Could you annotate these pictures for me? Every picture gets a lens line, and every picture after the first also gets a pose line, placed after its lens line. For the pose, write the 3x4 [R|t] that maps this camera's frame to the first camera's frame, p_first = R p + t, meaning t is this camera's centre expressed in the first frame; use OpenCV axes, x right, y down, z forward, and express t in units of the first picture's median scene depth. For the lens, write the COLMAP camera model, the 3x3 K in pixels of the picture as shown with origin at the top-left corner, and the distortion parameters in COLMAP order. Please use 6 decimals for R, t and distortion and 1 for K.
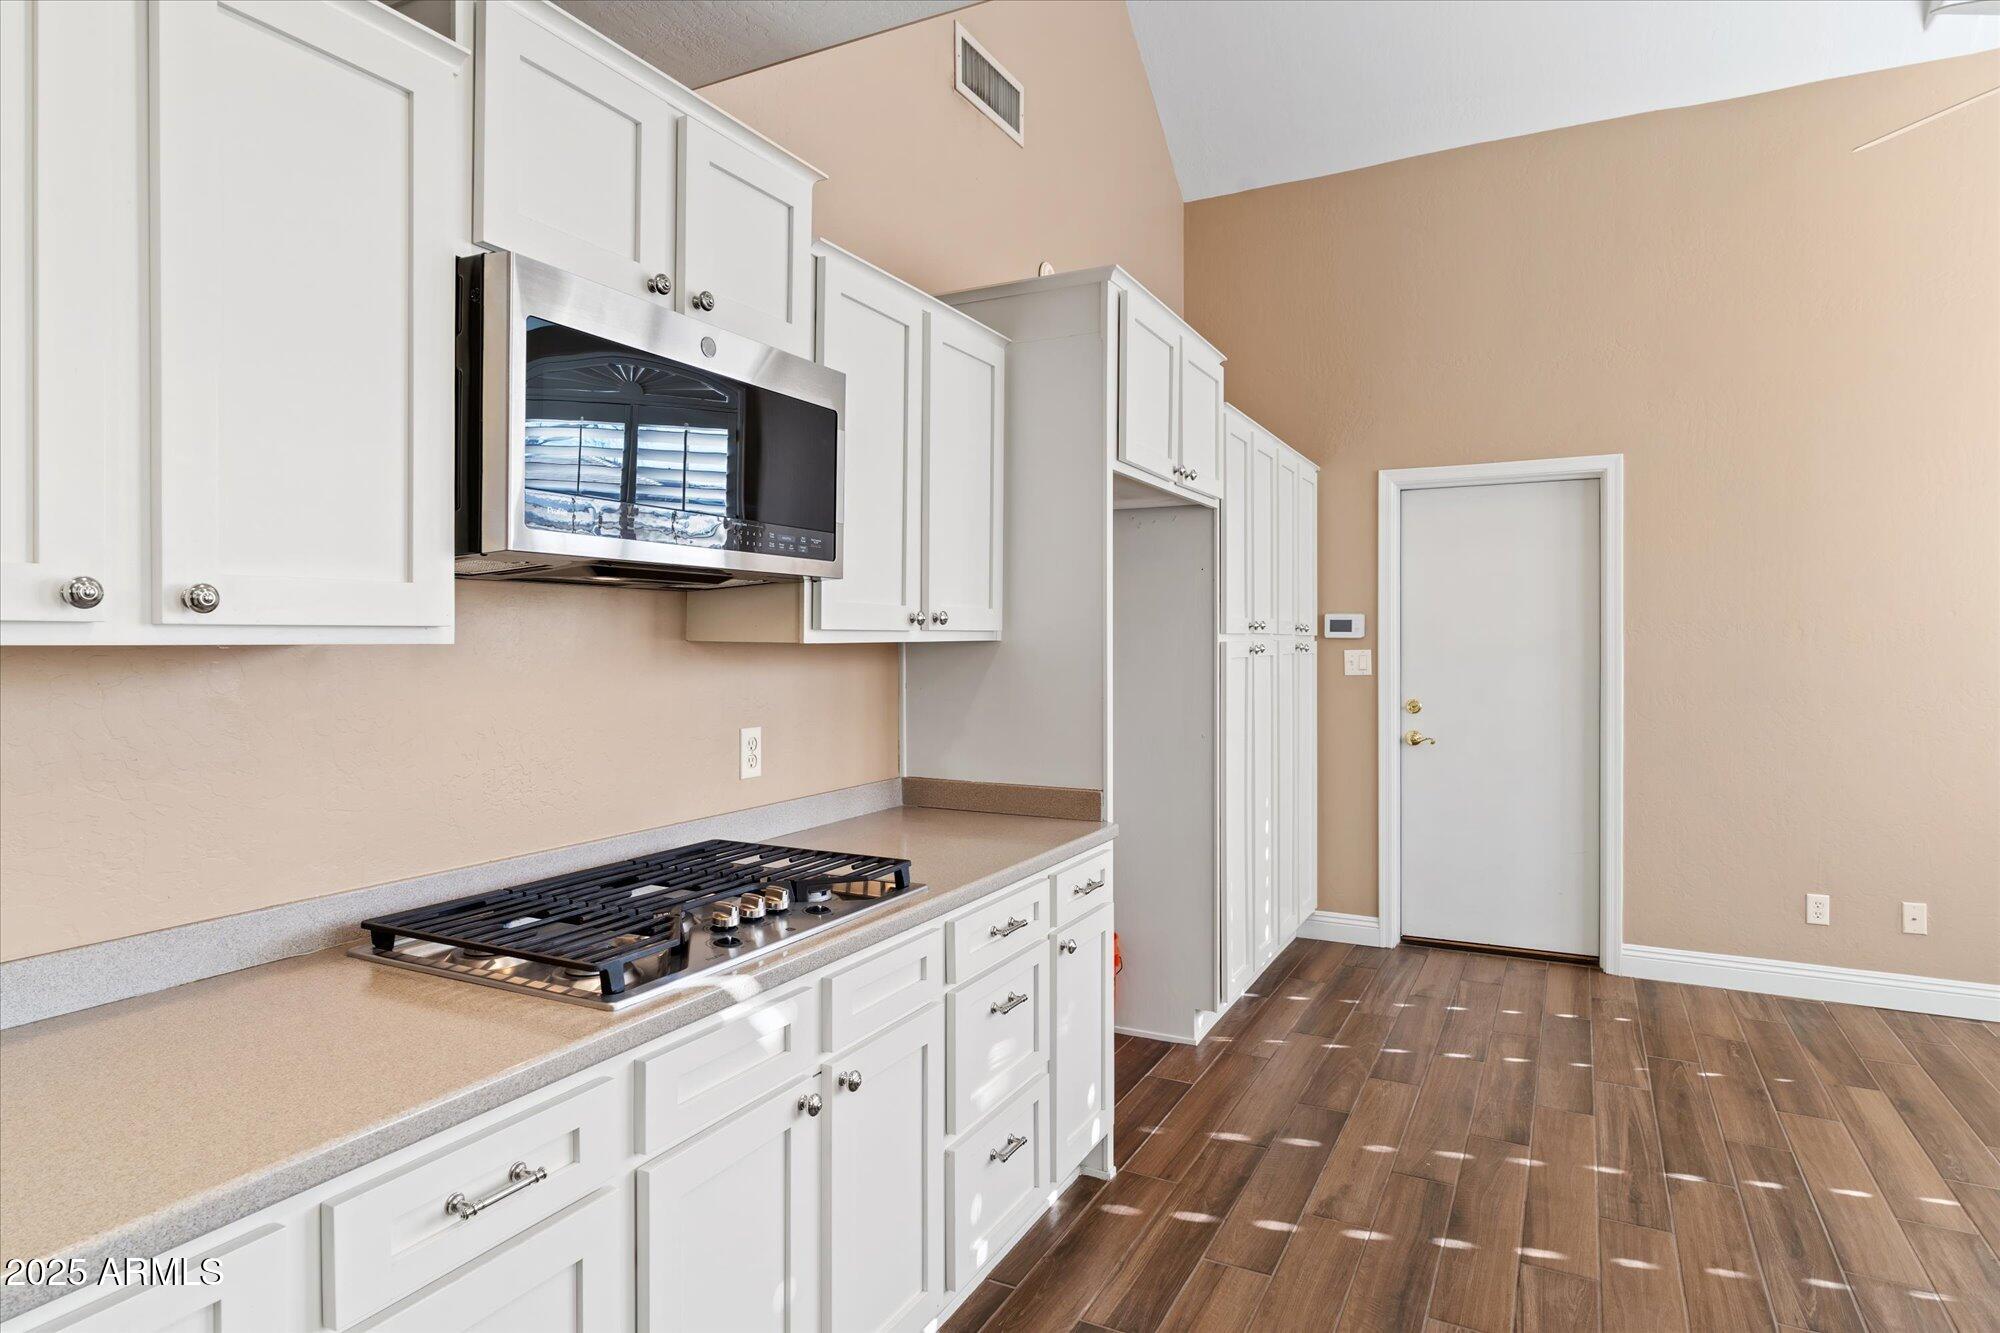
lens RADIAL K [[1119.8, 0, 992.3], [0, 1119.8, 657.4], [0, 0, 1]] dist [-0.004844, 0.003465]
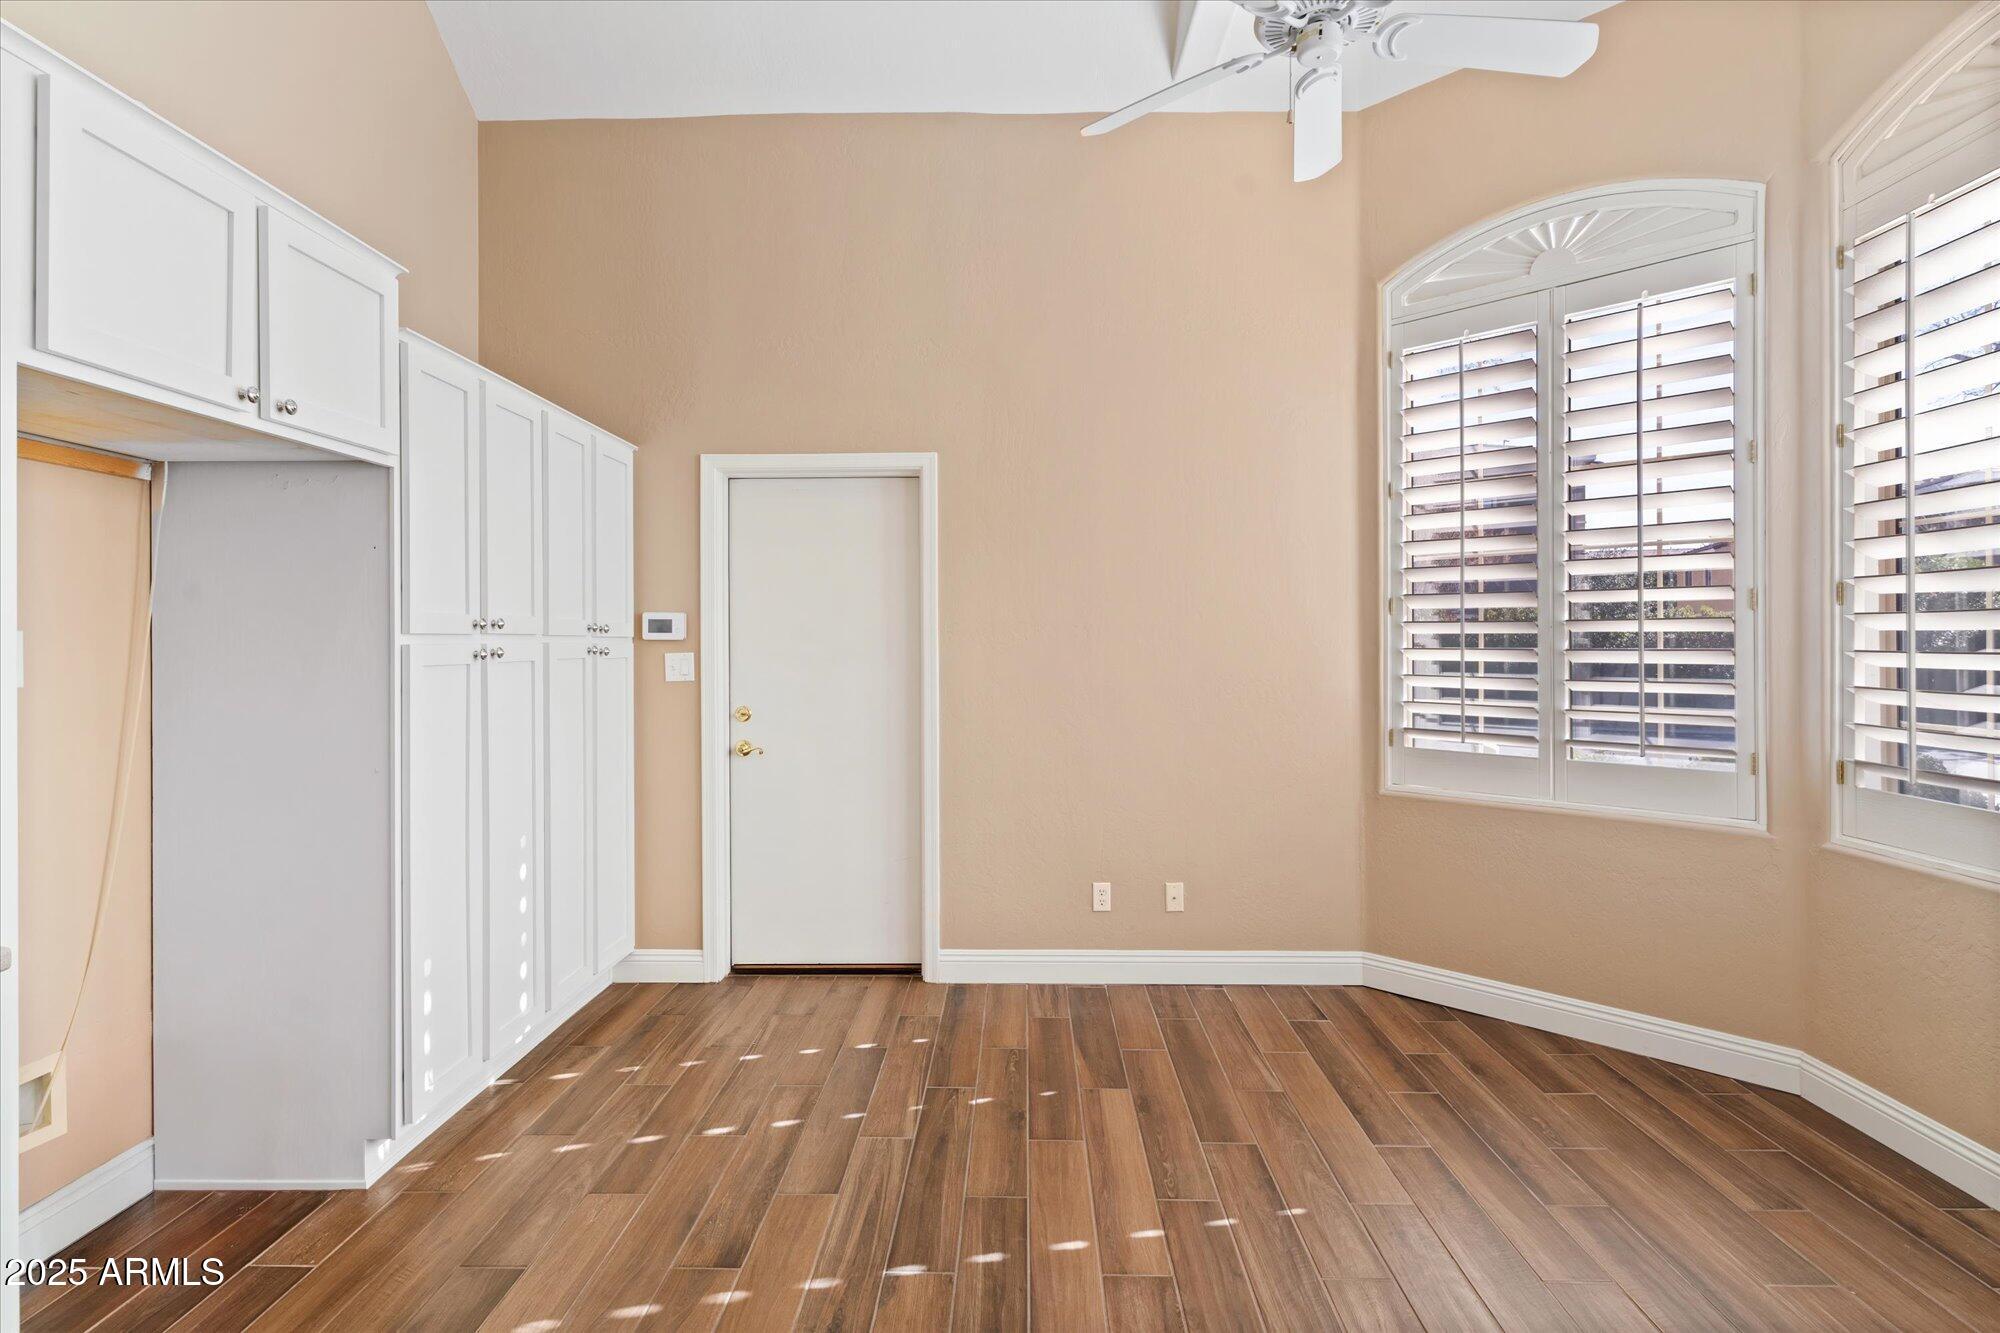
lens RADIAL K [[962.1, 0, 1031.3], [0, 962.1, 656.2], [0, 0, 1]] dist [-0.000337, 0.000131]
pose [[0.896747, -0.009568, 0.442440, 0.280343], [0.010670, 0.999943, -0.000002, -0.001215], [-0.442415, 0.004723, 0.896798, 0.217182]]
